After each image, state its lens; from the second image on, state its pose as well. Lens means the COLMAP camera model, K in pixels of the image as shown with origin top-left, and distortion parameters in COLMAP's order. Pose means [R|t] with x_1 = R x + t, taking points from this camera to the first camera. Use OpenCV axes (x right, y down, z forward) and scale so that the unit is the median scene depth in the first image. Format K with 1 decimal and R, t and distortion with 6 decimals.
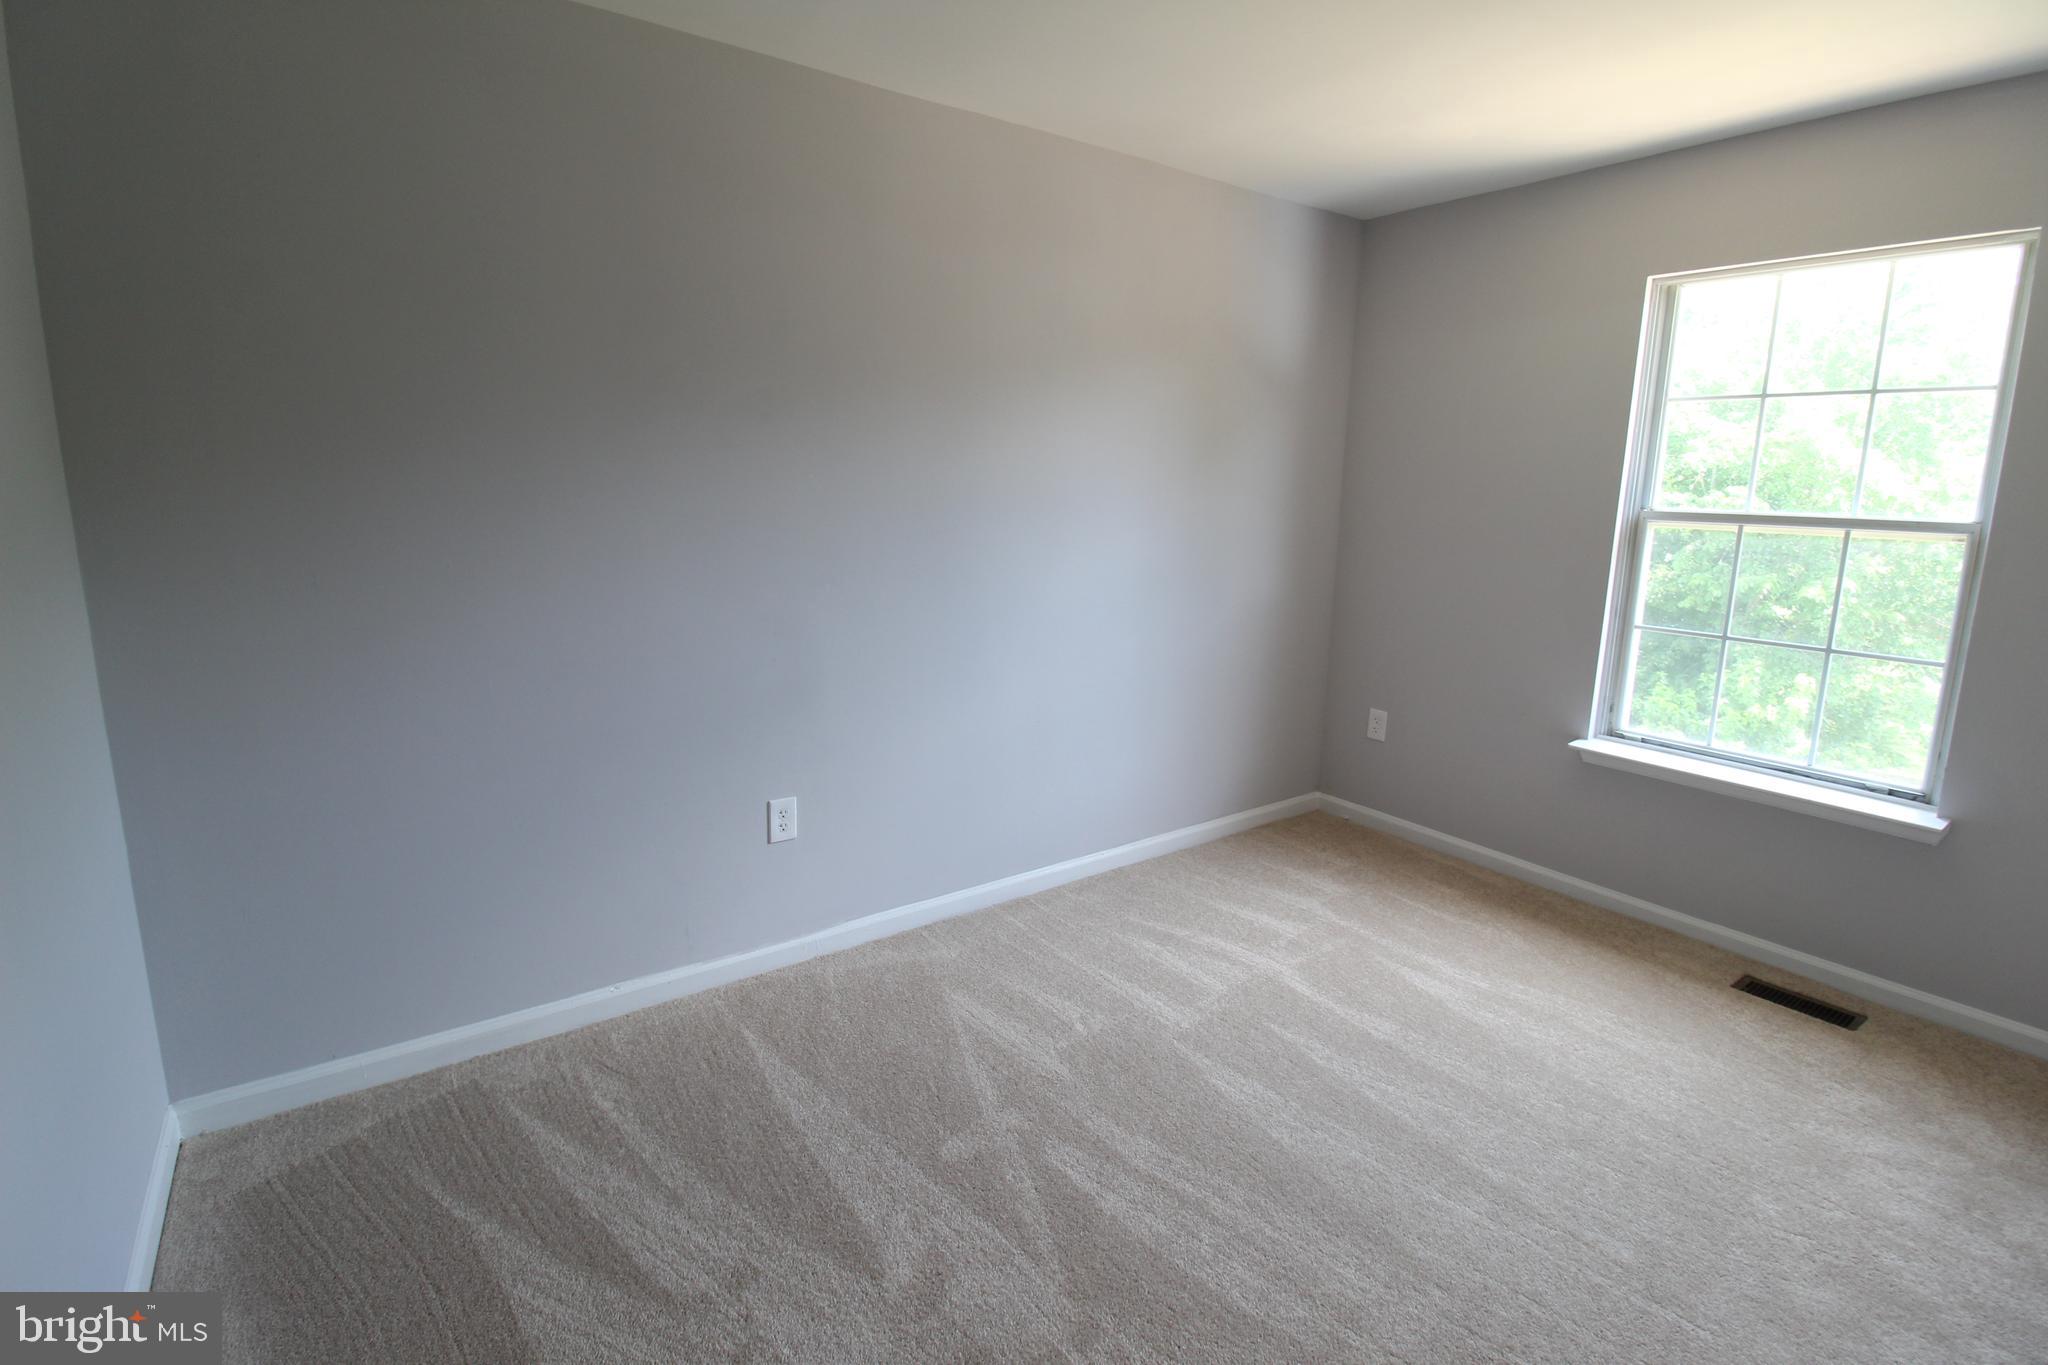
lens RADIAL K [[1030.0, 0, 993.8], [0, 1030.0, 673.9], [0, 0, 1]] dist [-0.013124, -0.007010]
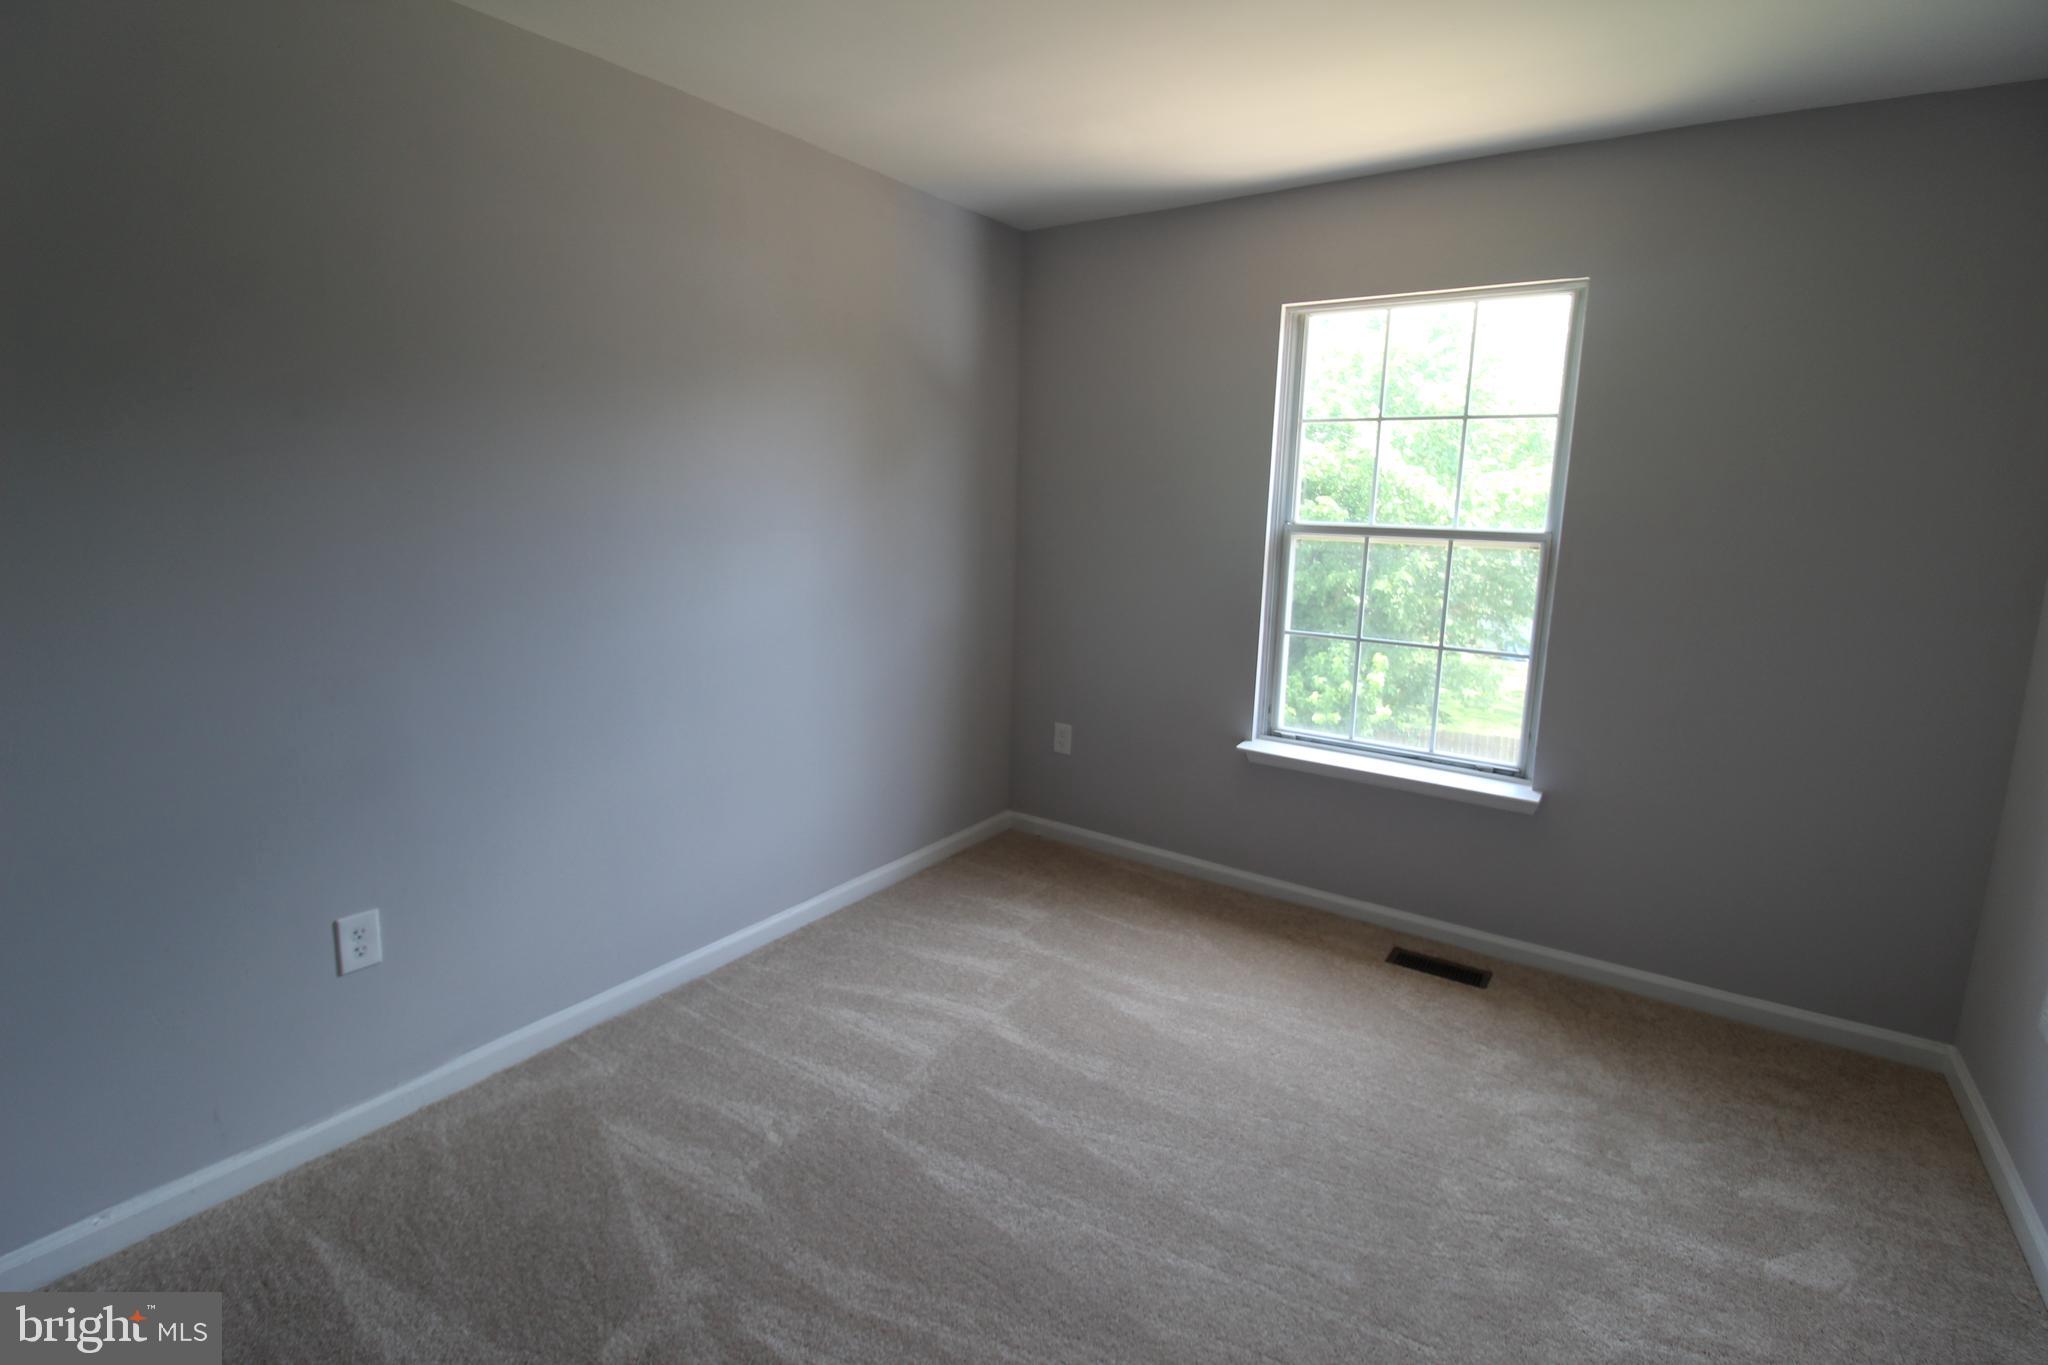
lens RADIAL K [[1030.0, 0, 1029.2], [0, 1030.0, 677.6], [0, 0, 1]] dist [-0.013124, -0.007010]
pose [[0.940431, -0.054665, 0.335562, 0.016788], [0.056411, 0.998397, 0.004550, -0.026251], [-0.335273, 0.014650, 0.942007, 0.108563]]
